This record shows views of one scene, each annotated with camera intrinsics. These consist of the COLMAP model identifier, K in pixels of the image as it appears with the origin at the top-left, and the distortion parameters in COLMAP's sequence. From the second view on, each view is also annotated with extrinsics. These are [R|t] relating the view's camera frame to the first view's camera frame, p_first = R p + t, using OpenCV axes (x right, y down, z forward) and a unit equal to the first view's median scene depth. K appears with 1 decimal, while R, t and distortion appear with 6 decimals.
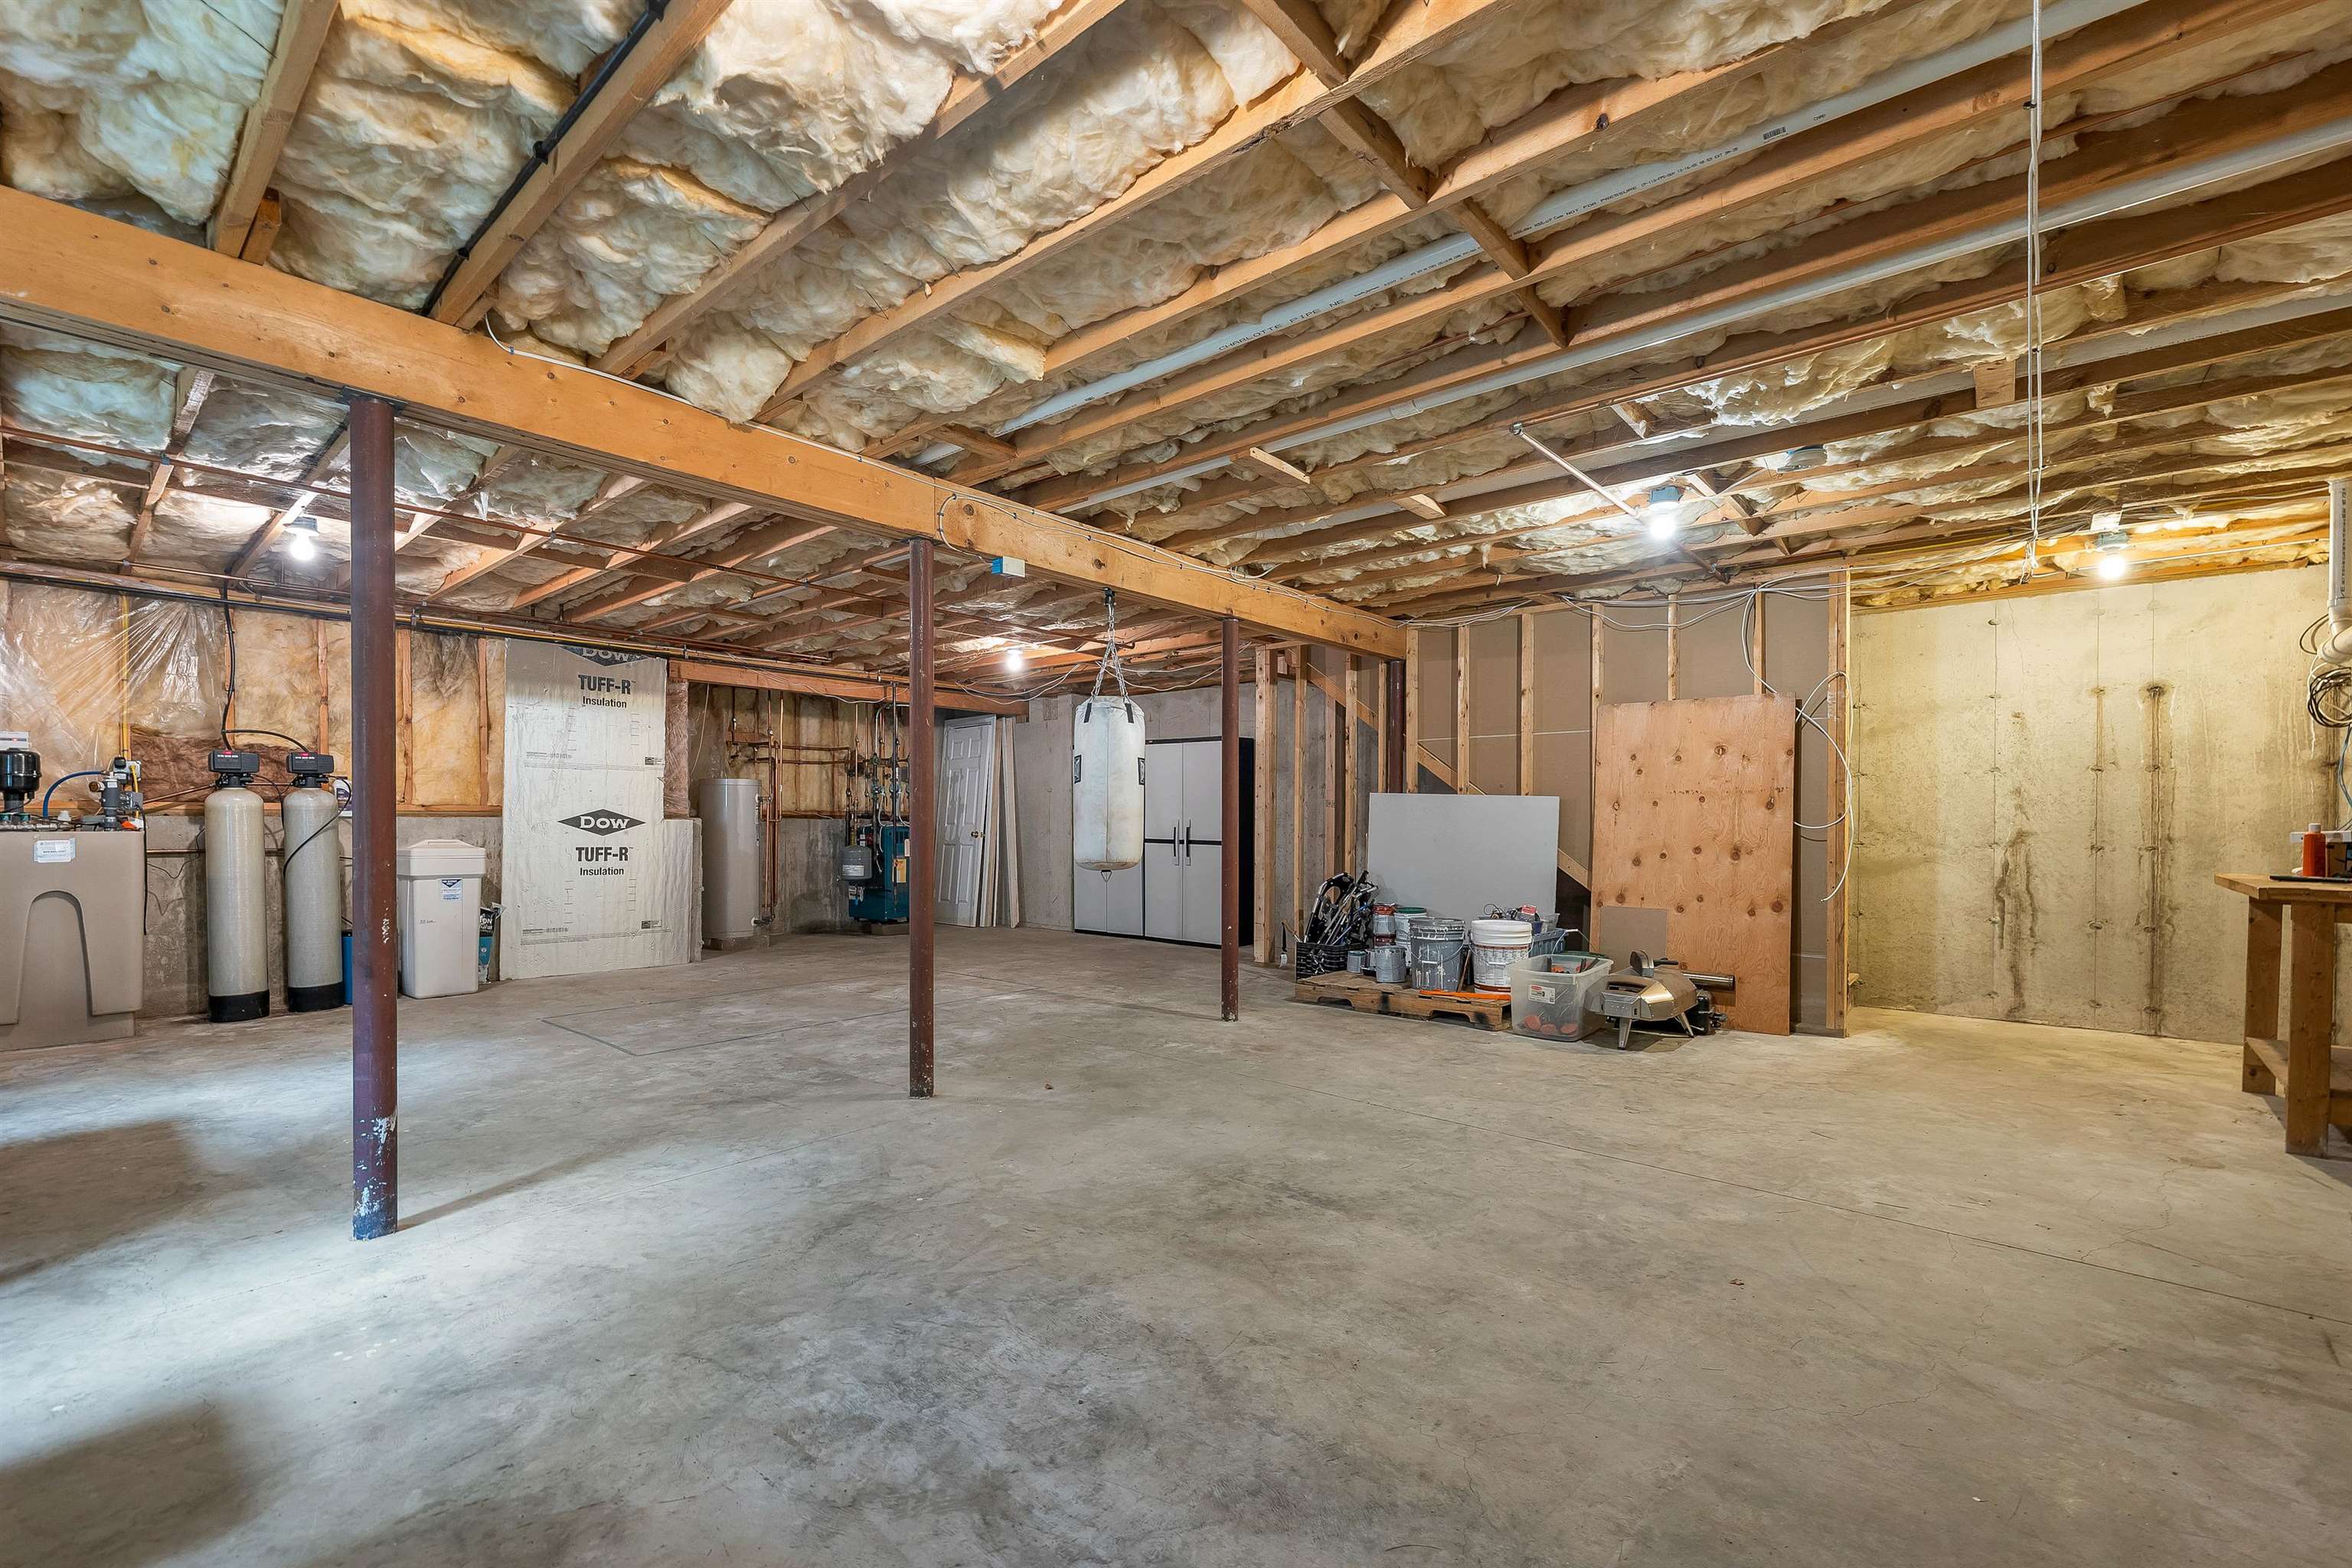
lens RADIAL K [[984.6, 0, 1142.1], [0, 984.6, 822.3], [0, 0, 1]] dist [0.000941, 0.000577]
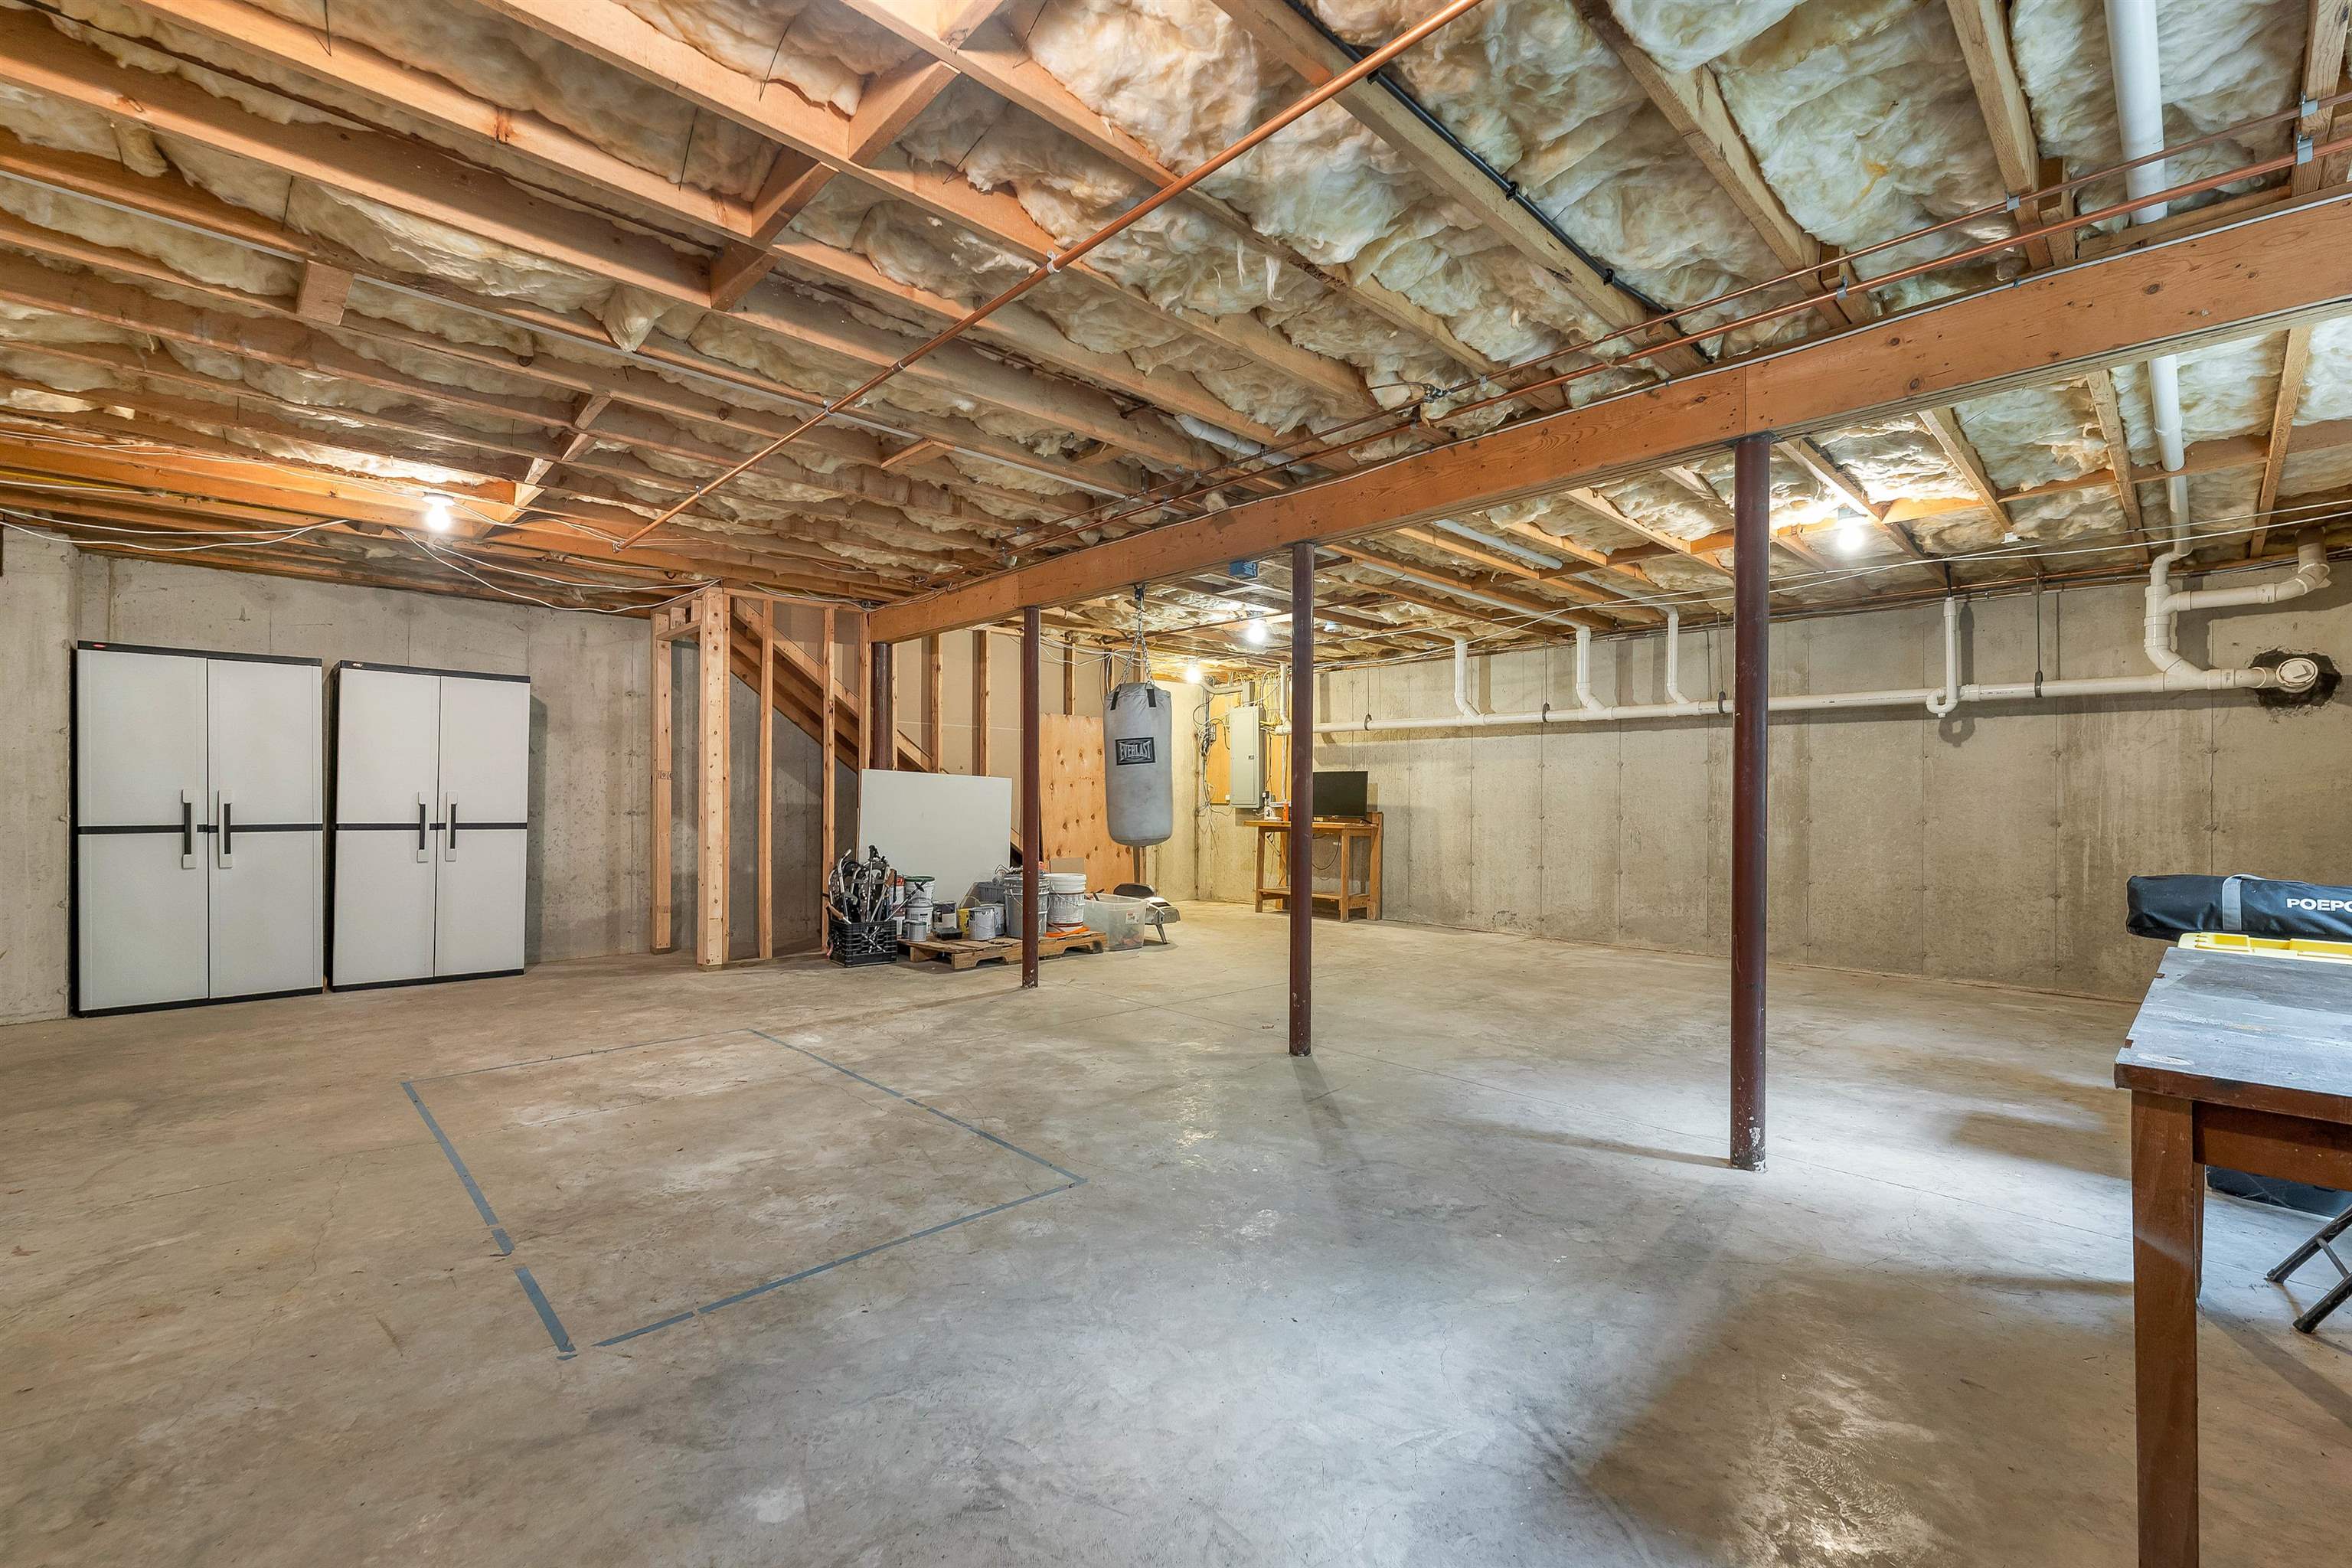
lens RADIAL K [[984.6, 0, 1172.6], [0, 984.6, 794.3], [0, 0, 1]] dist [0.000941, 0.000577]
pose [[0.091370, 0.001764, 0.995815, -1.584638], [-0.004902, 0.999987, -0.001322, -0.008671], [-0.995805, -0.004761, 0.091377, 1.250461]]
